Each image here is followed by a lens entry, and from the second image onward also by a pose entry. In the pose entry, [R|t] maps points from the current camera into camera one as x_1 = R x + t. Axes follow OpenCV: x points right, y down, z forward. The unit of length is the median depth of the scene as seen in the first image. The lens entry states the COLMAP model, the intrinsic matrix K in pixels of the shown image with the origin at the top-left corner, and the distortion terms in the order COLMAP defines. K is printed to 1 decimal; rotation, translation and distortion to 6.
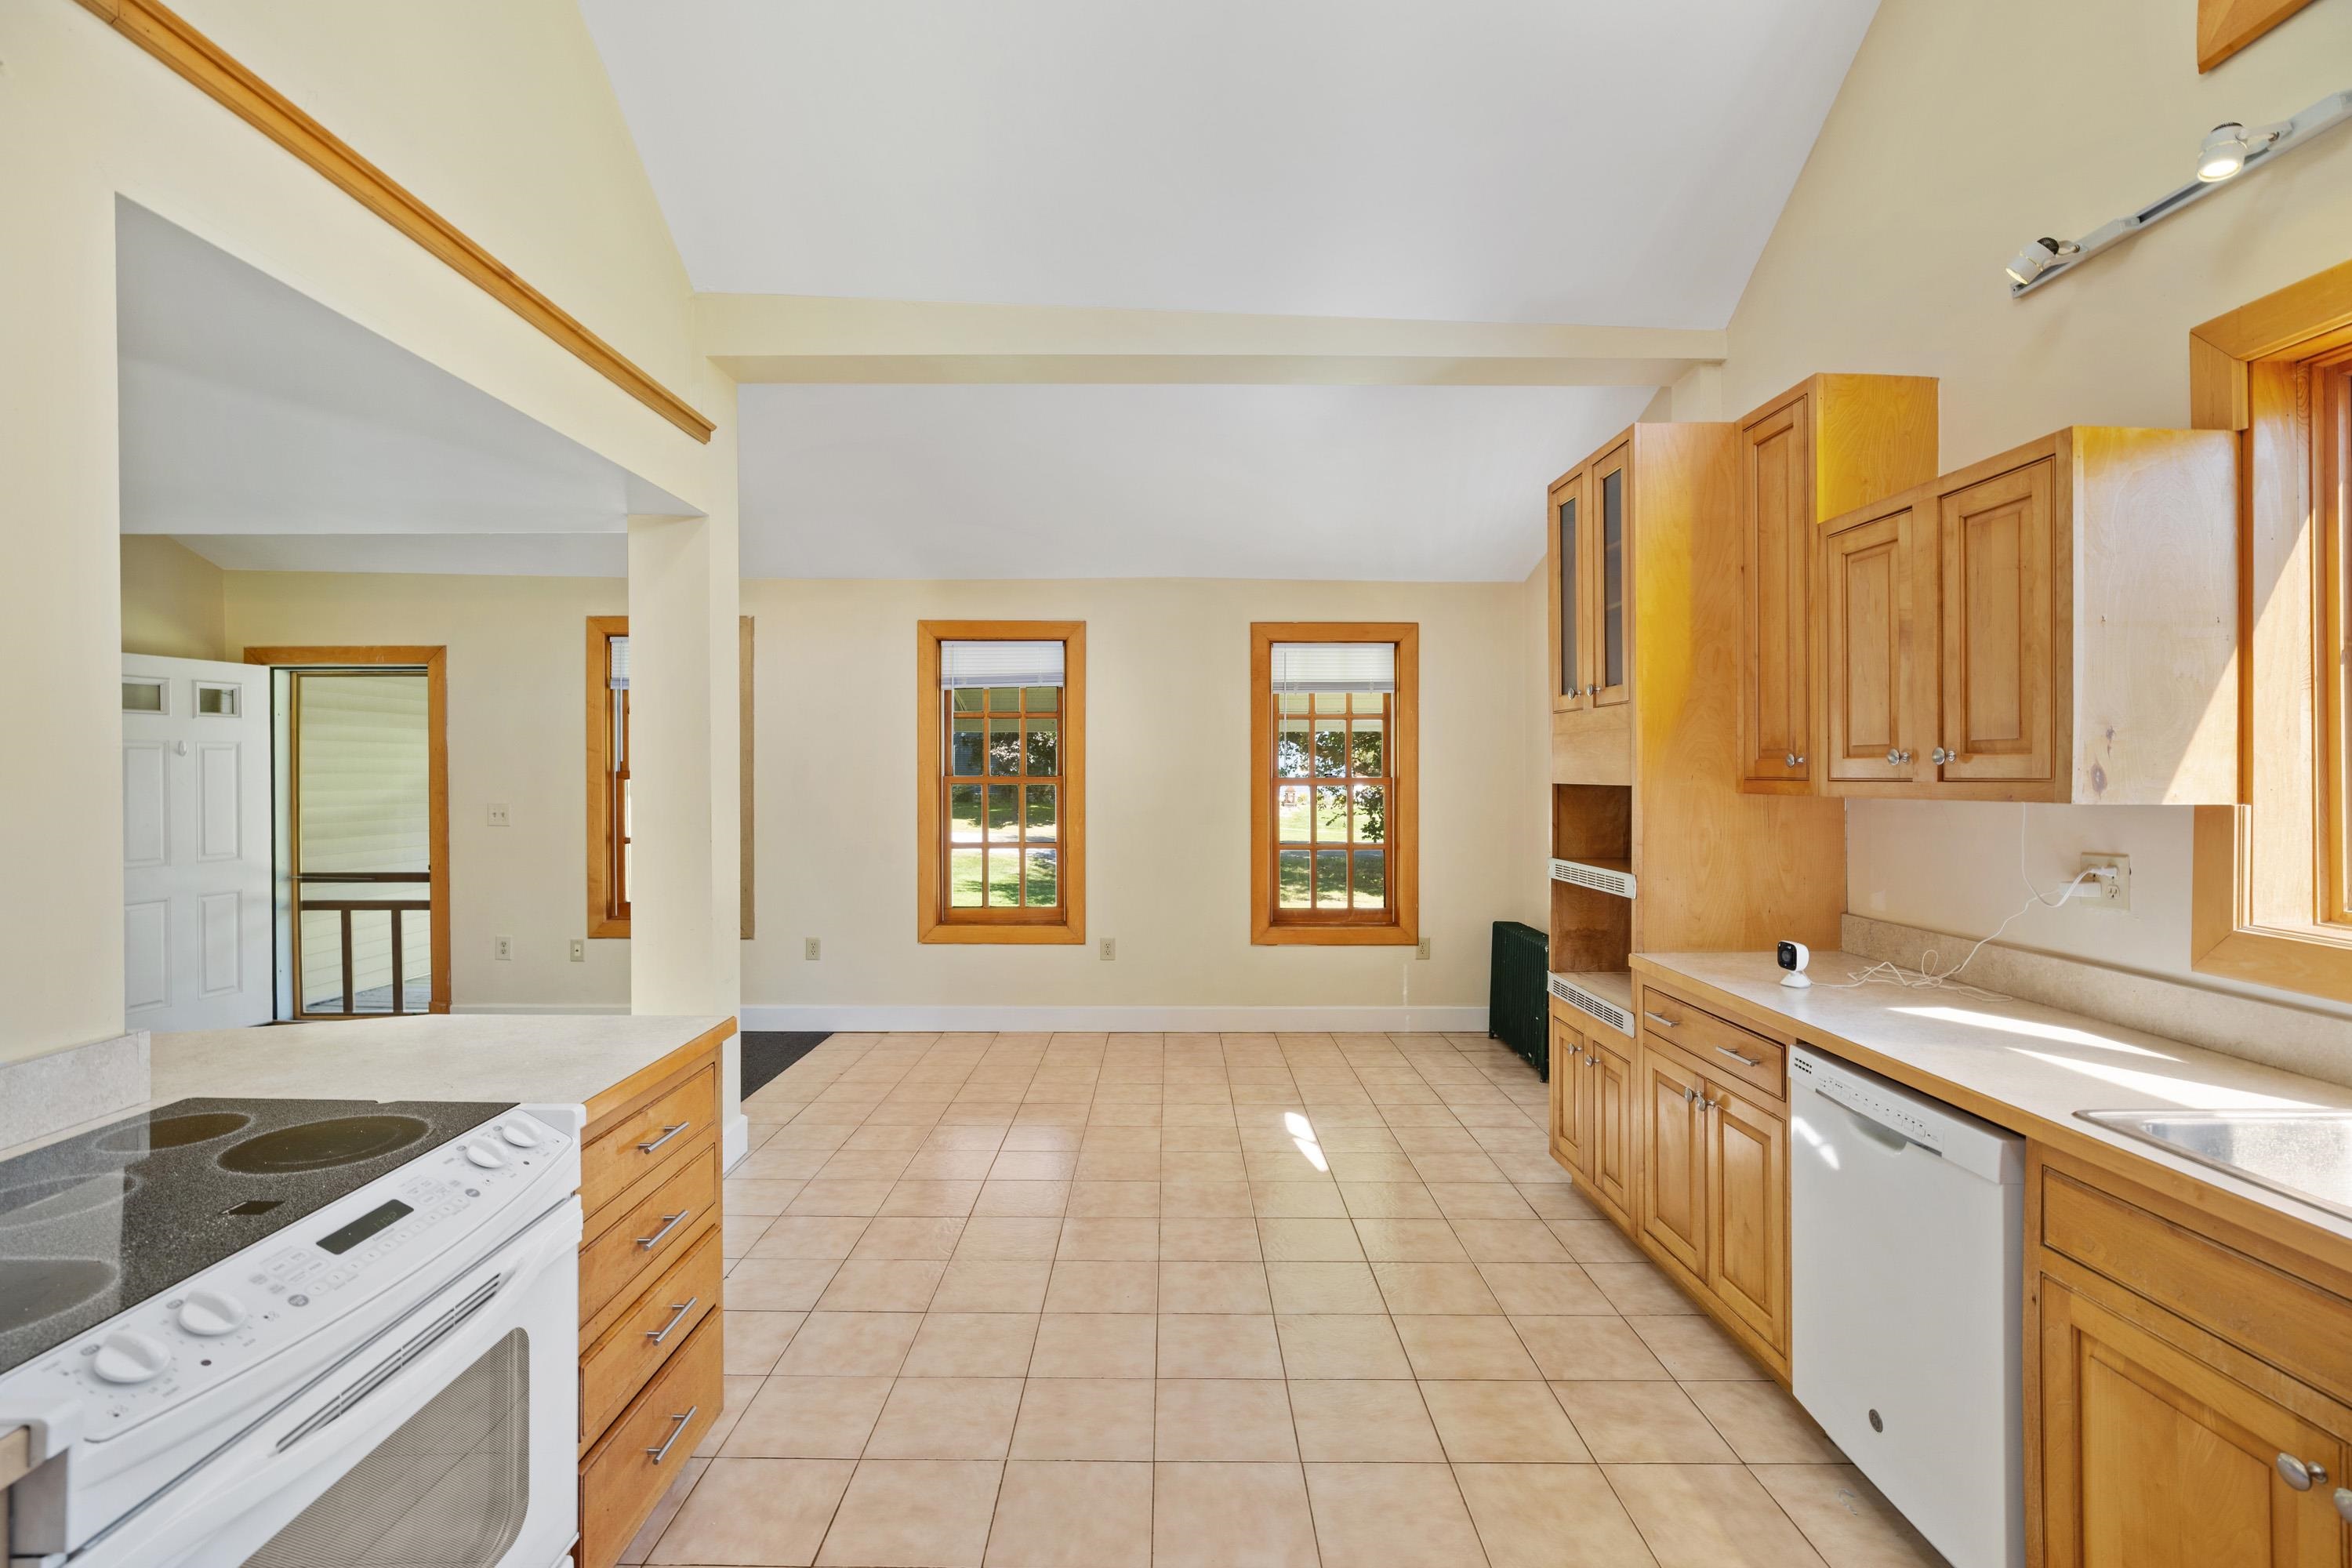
lens RADIAL K [[1068.0, 0, 1172.4], [0, 1068.0, 772.9], [0, 0, 1]] dist [-0.003694, -0.000426]
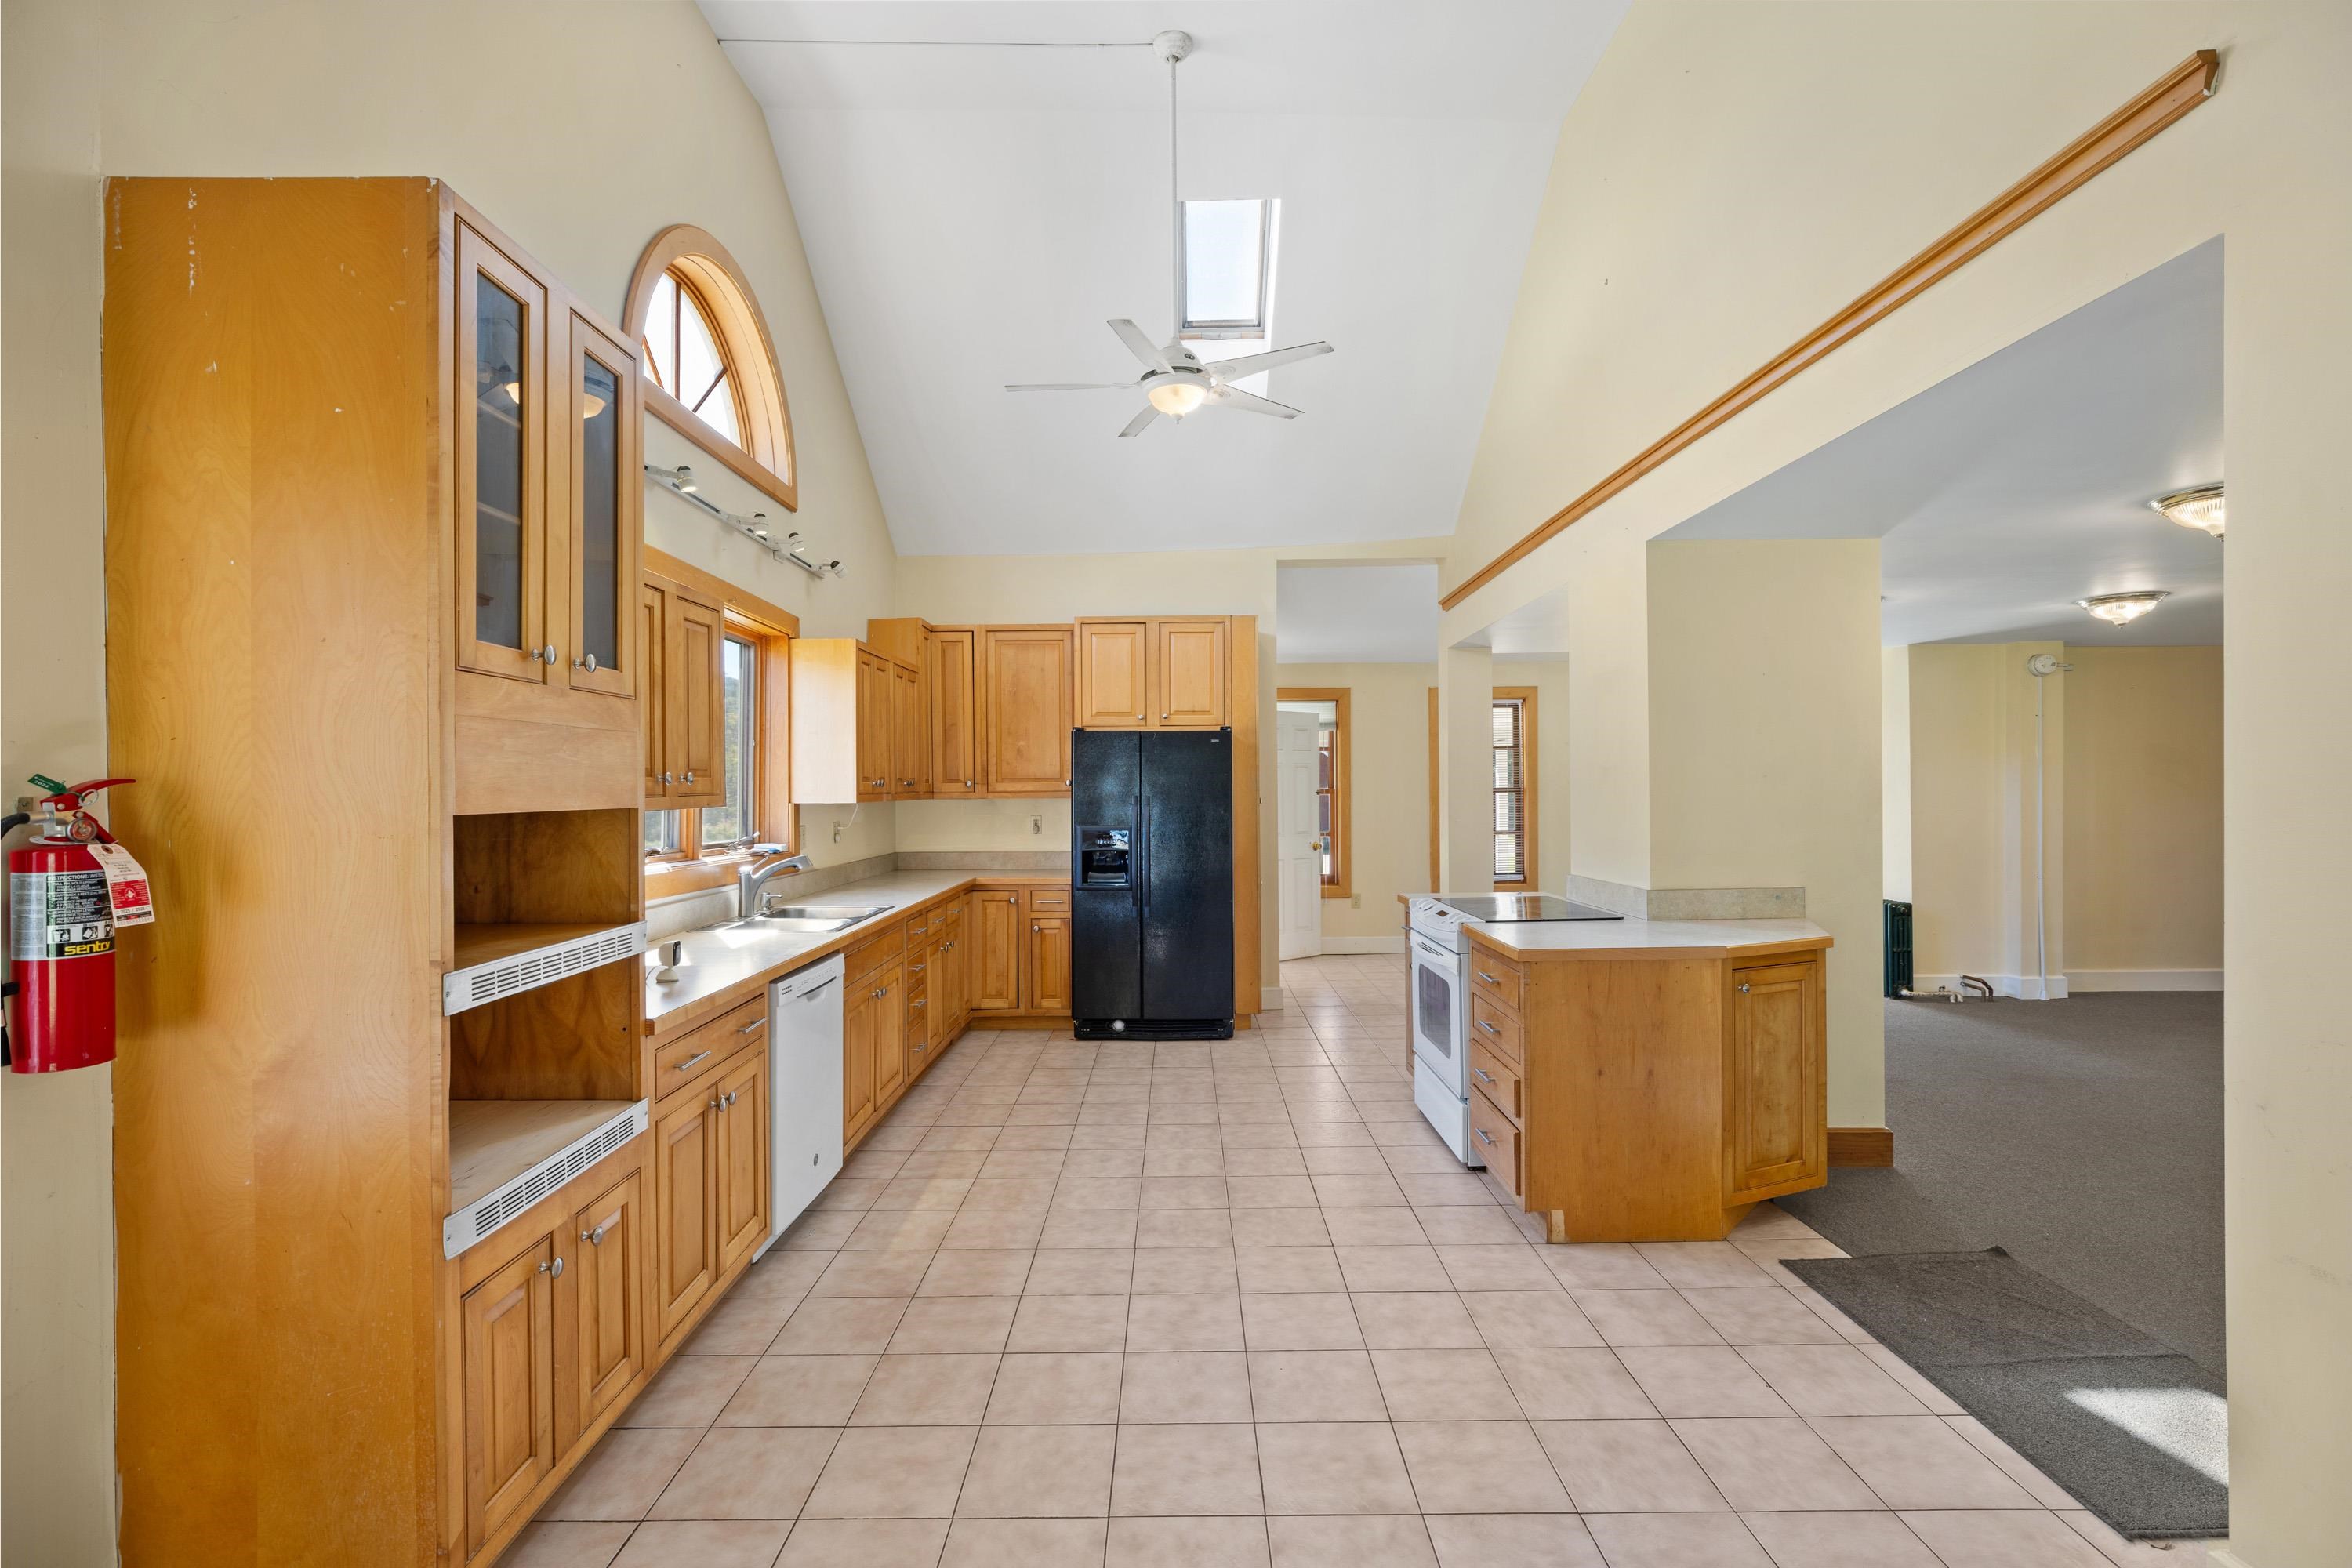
lens RADIAL K [[1068.0, 0, 1184.2], [0, 1068.0, 784.5], [0, 0, 1]] dist [-0.003694, -0.000426]
pose [[-0.999965, 0.007754, -0.003264, 0.042242], [0.007759, 0.999969, -0.001648, 0.000021], [0.003252, -0.001673, -0.999993, 2.022096]]
